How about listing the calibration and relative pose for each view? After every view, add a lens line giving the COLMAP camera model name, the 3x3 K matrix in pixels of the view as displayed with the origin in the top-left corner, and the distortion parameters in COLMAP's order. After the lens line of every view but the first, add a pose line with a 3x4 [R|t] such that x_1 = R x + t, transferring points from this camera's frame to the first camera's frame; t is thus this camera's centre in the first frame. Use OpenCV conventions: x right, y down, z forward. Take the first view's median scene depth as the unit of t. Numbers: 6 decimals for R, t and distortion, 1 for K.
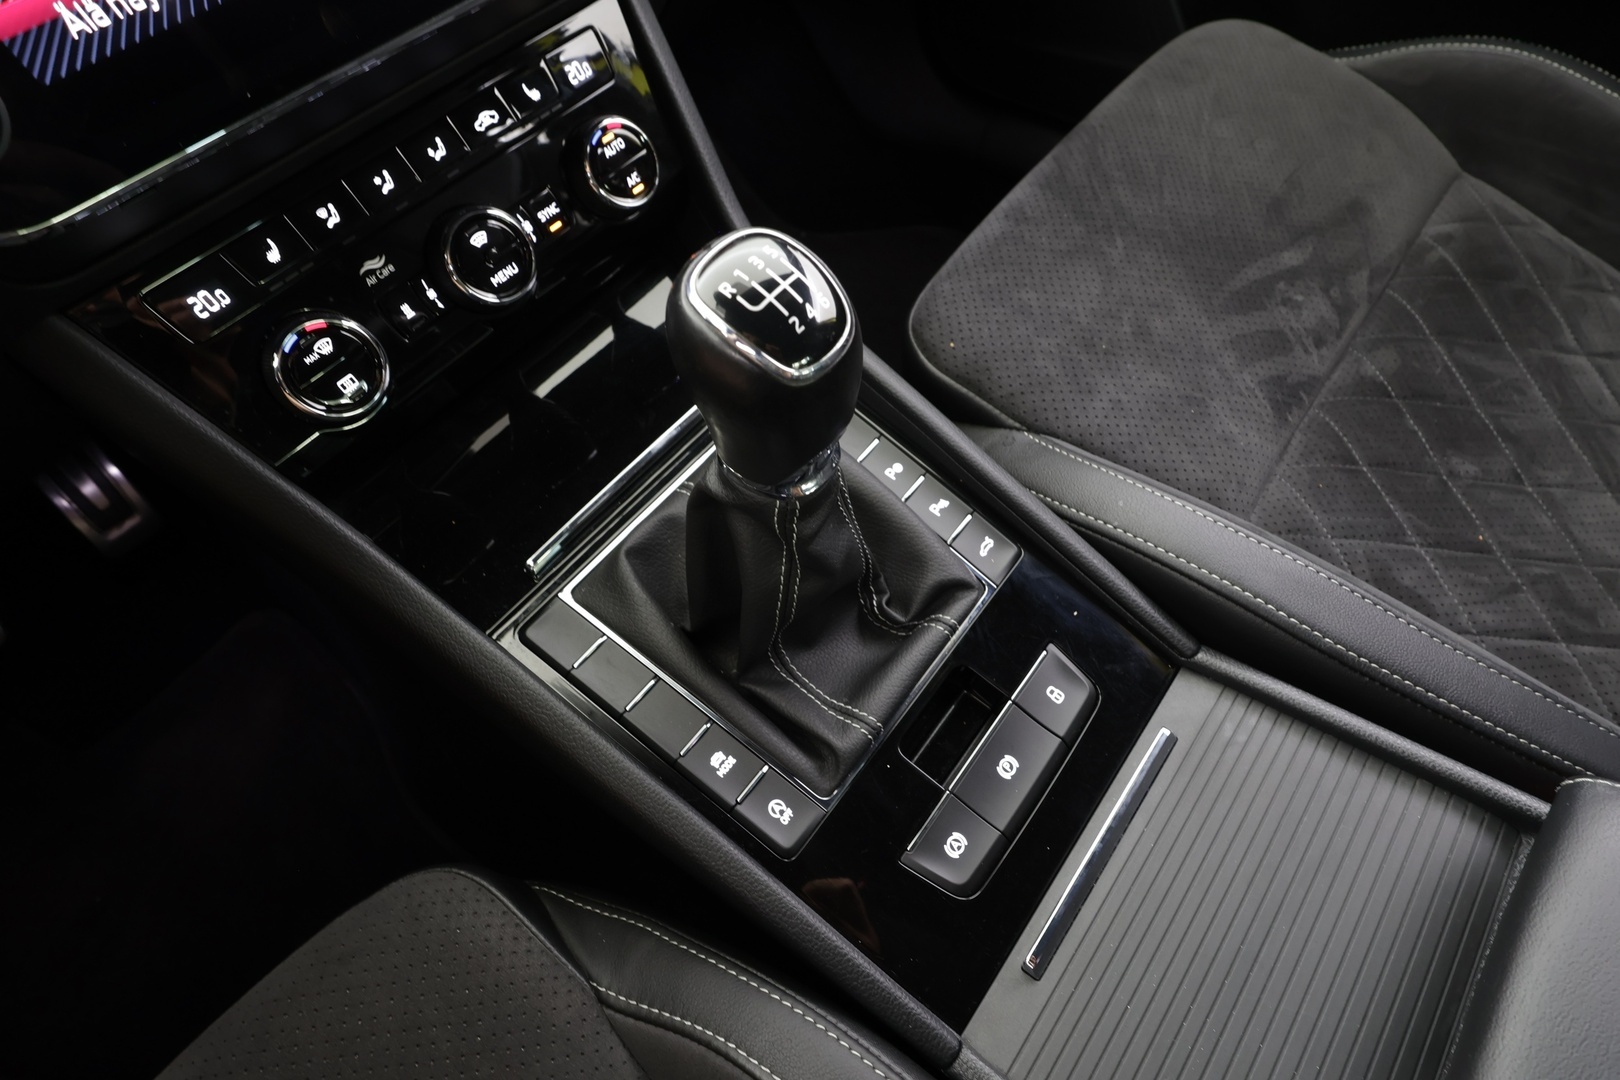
lens RADIAL K [[828.7, 0, 815.2], [0, 828.7, 550.8], [0, 0, 1]] dist [-0.000729, -0.000243]
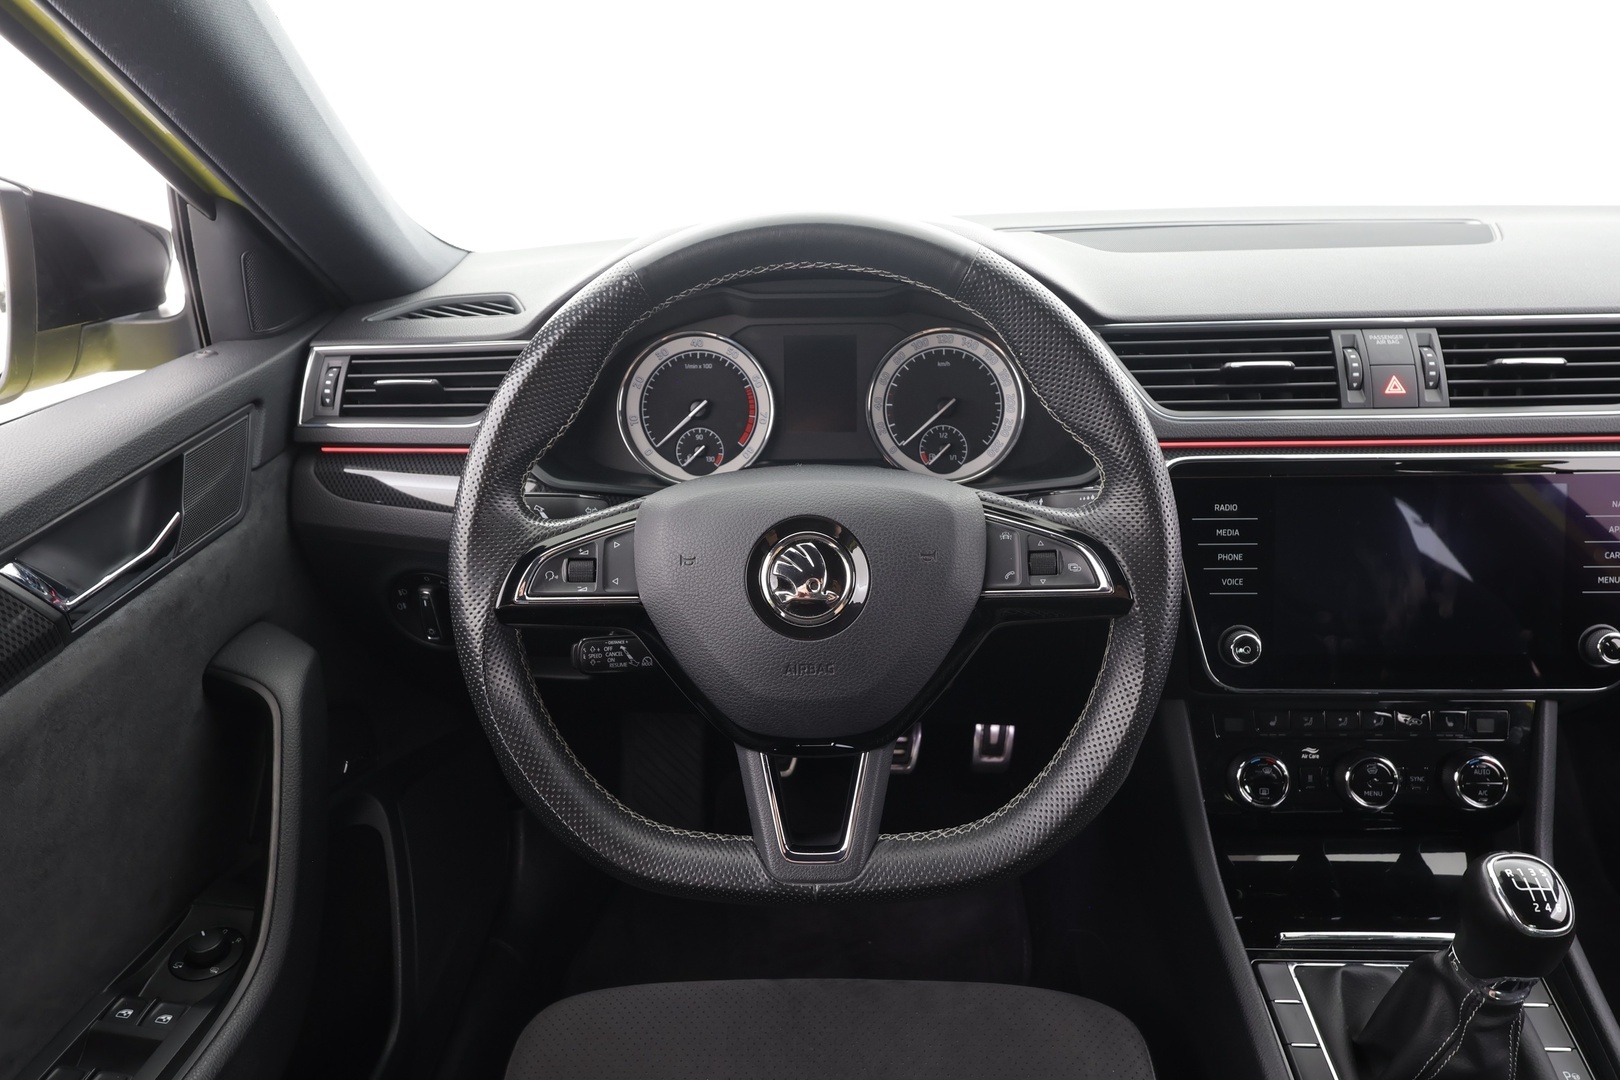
lens RADIAL K [[977.9, 0, 810.0], [0, 977.9, 540.0], [0, 0, 1]] dist [0.001237, -0.001324]
pose [[0.587547, 0.394045, -0.706765, 0.159090], [-0.686831, 0.704657, -0.178105, 0.437517], [0.427846, 0.590073, 0.684662, -1.140906]]
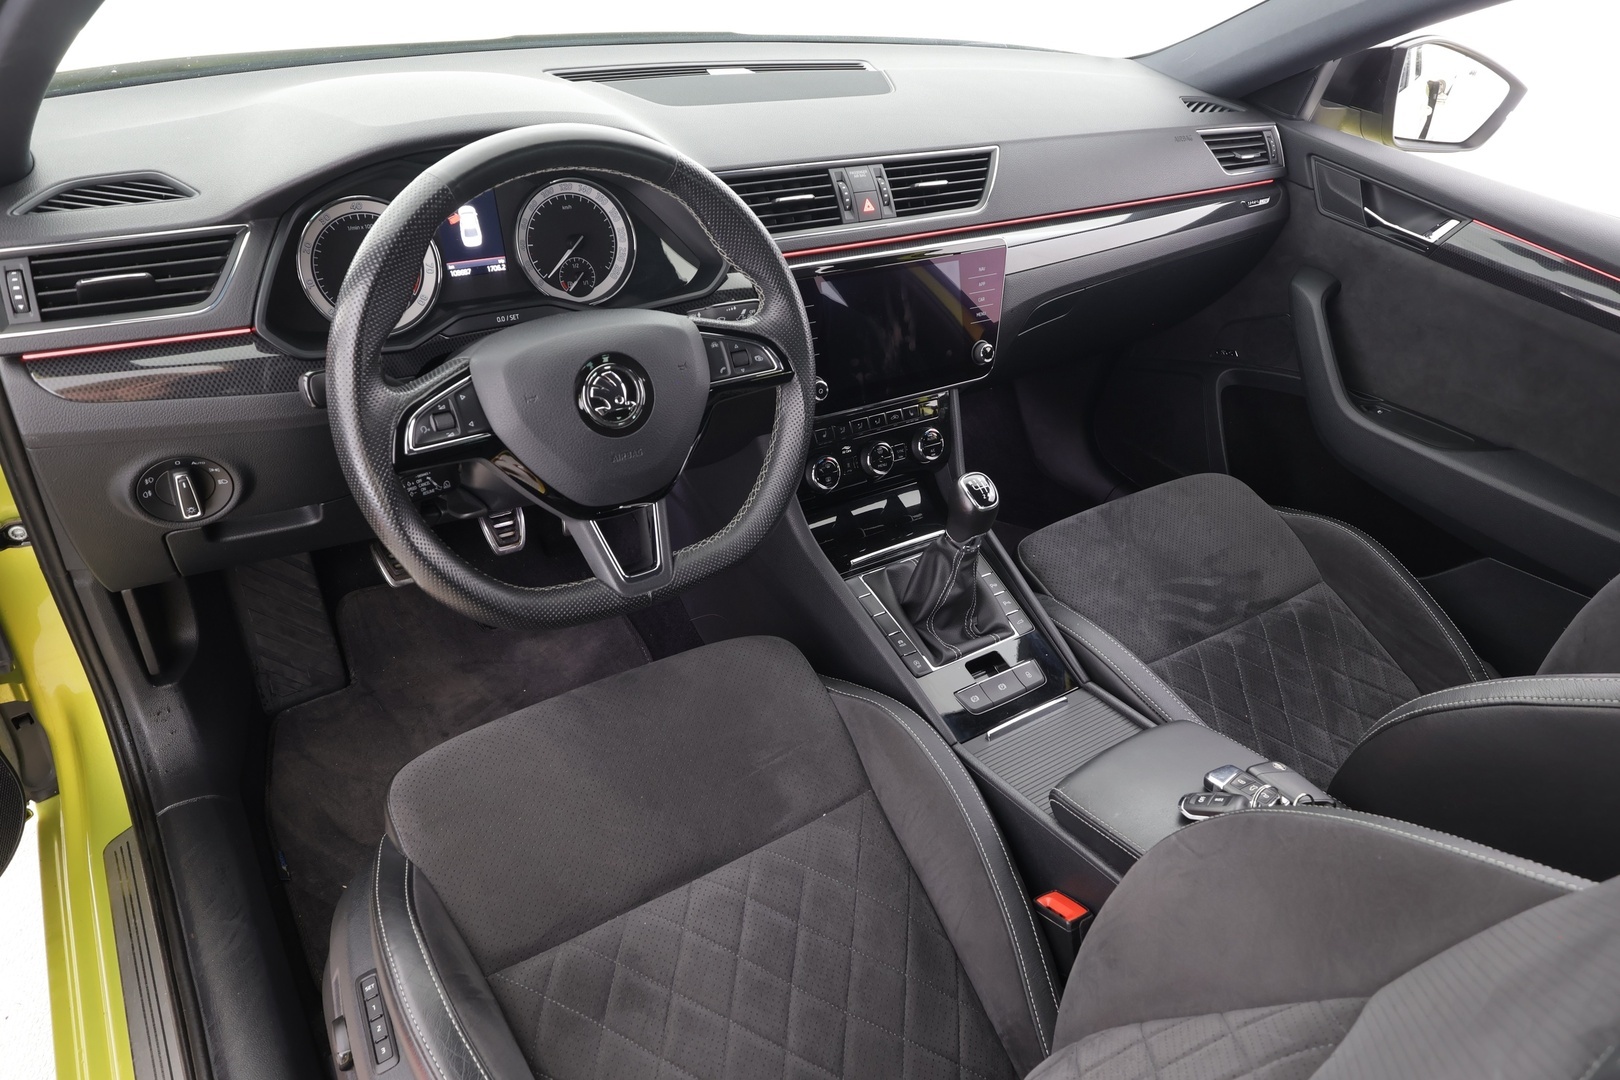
lens RADIAL K [[1055.6, 0, 810.0], [0, 1055.6, 540.0], [0, 0, 1]] dist [0.007284, 0.000265]
pose [[0.934496, 0.324613, -0.146096, 0.001760], [-0.355378, 0.874484, -0.330127, 1.087206], [0.020595, 0.360422, 0.932562, -2.116079]]
